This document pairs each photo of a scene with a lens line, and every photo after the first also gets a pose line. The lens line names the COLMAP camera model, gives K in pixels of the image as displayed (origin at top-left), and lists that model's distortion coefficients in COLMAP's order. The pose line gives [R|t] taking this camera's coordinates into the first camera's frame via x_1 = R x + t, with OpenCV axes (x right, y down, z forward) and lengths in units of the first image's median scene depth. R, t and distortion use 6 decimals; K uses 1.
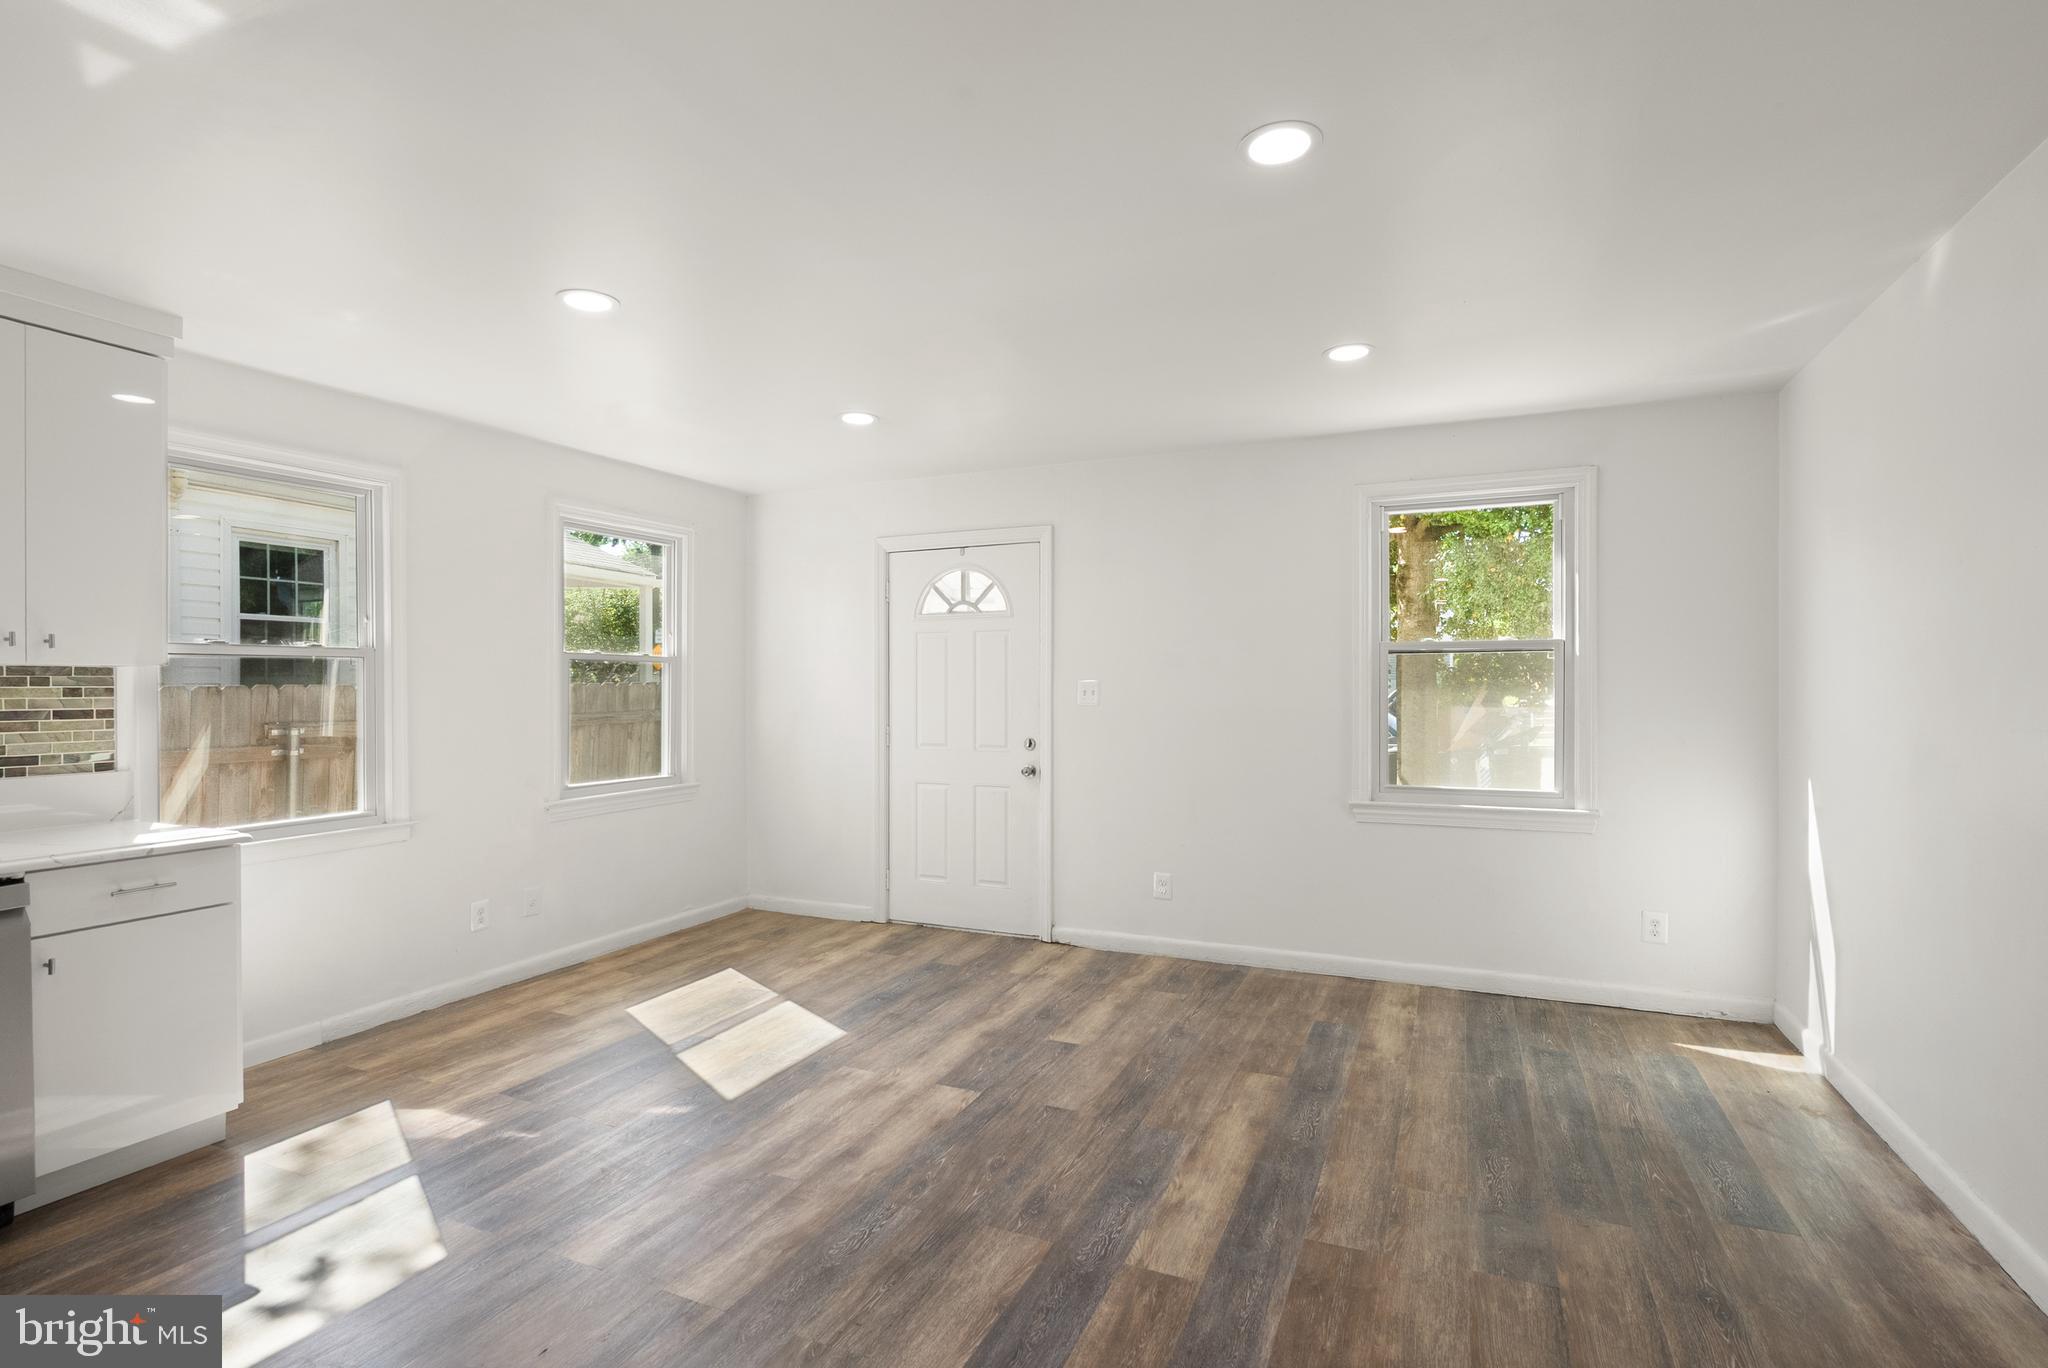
lens RADIAL K [[958.8, 0, 1003.3], [0, 958.8, 686.2], [0, 0, 1]] dist [-0.000268, 0.000483]
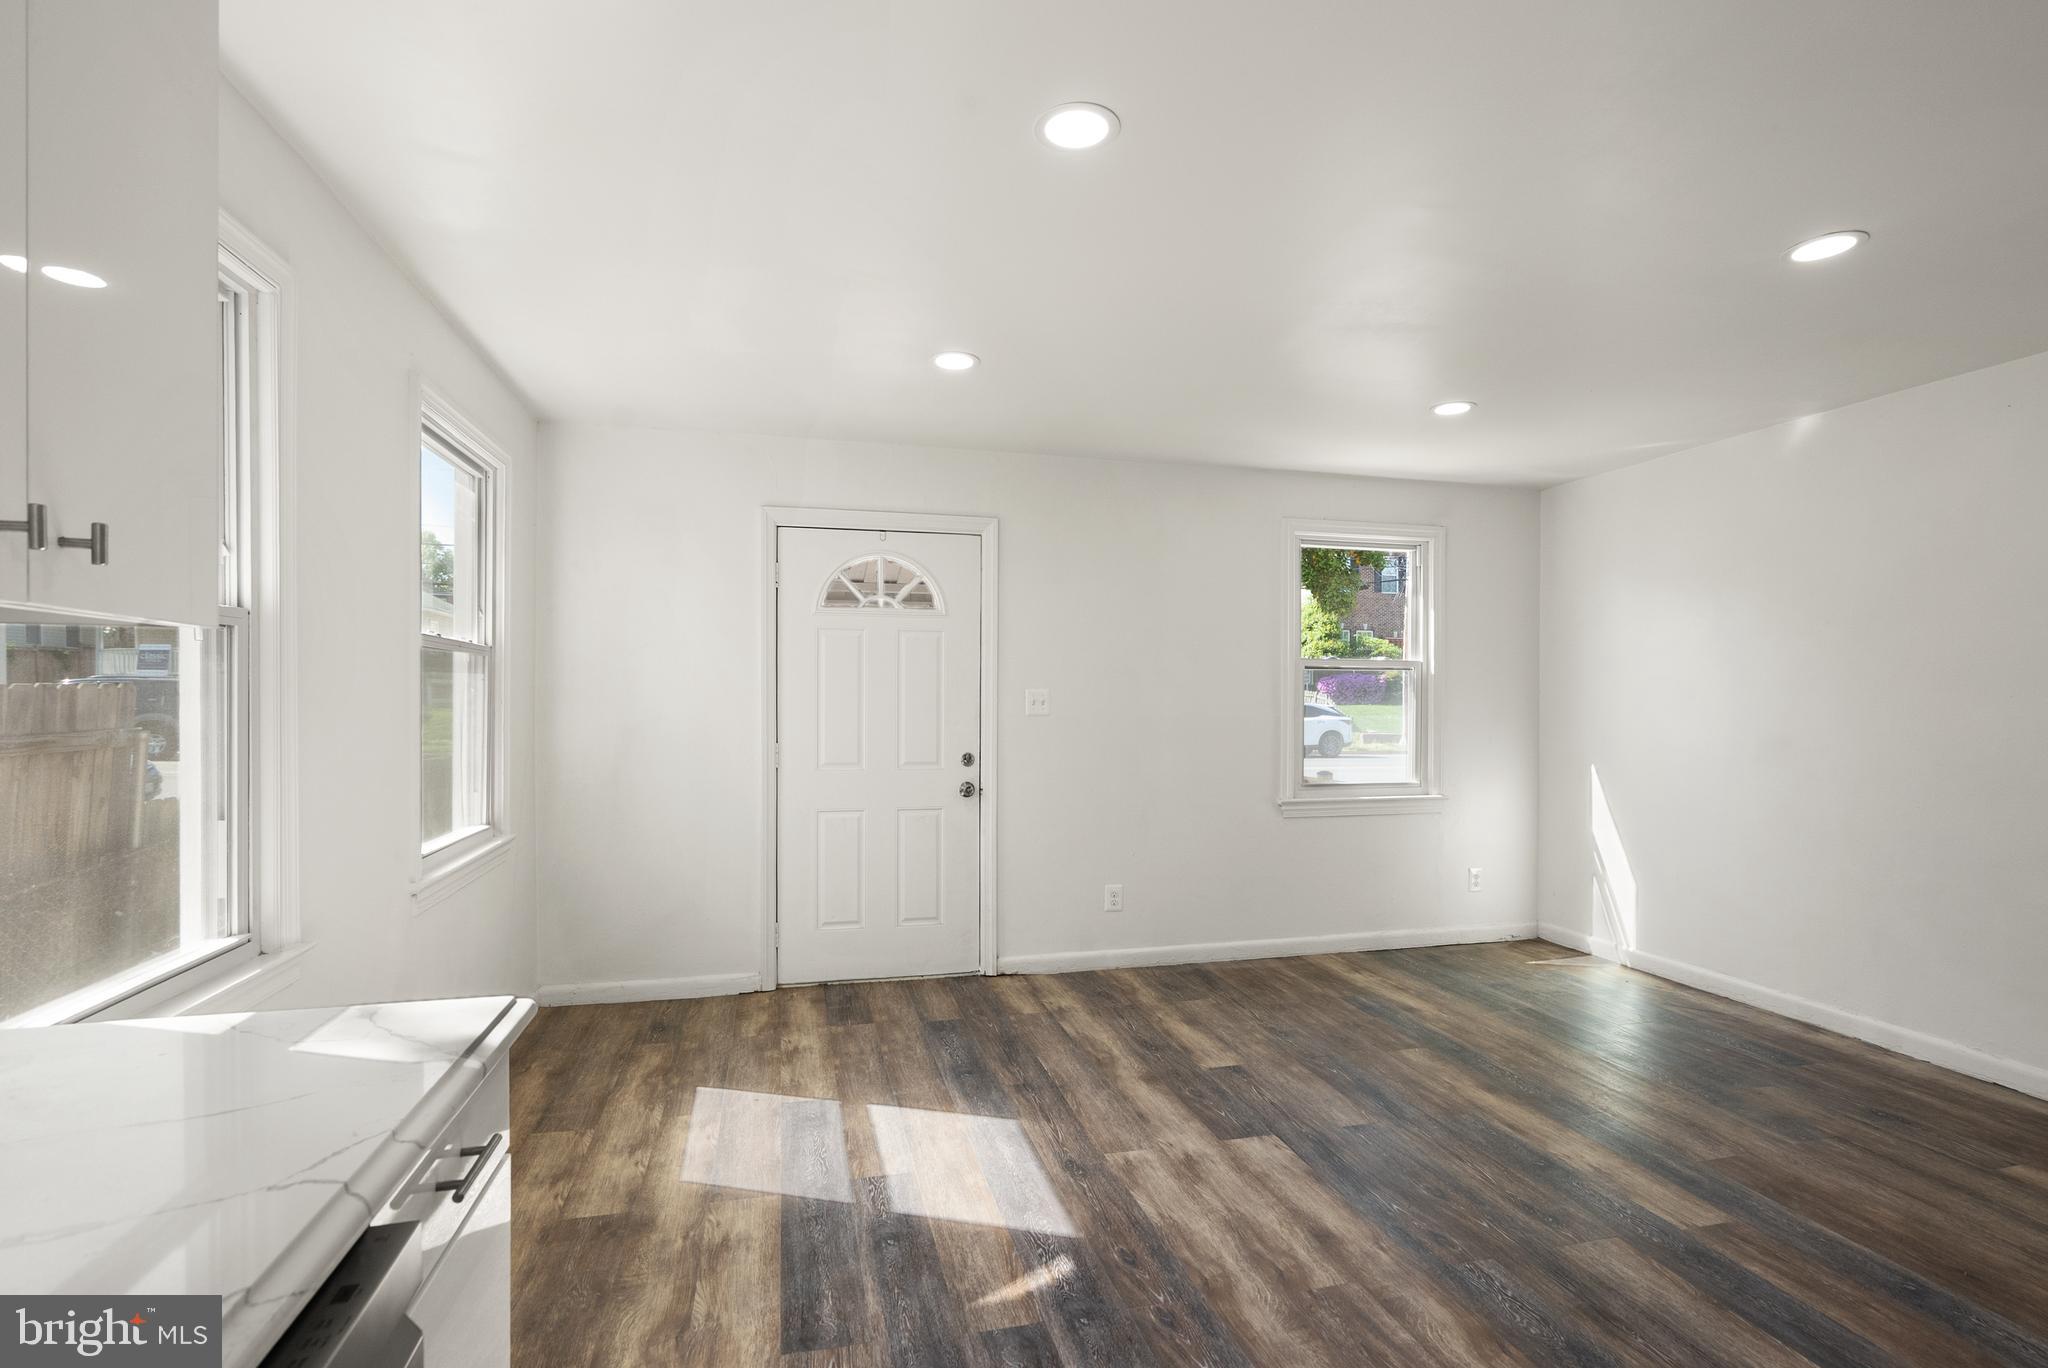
lens RADIAL K [[958.8, 0, 1005.2], [0, 958.8, 698.6], [0, 0, 1]] dist [-0.000268, 0.000483]
pose [[0.786509, 0.005540, 0.617554, -0.617679], [-0.006155, 0.999980, -0.001133, 0.005242], [-0.617548, -0.002910, 0.786528, 0.336570]]
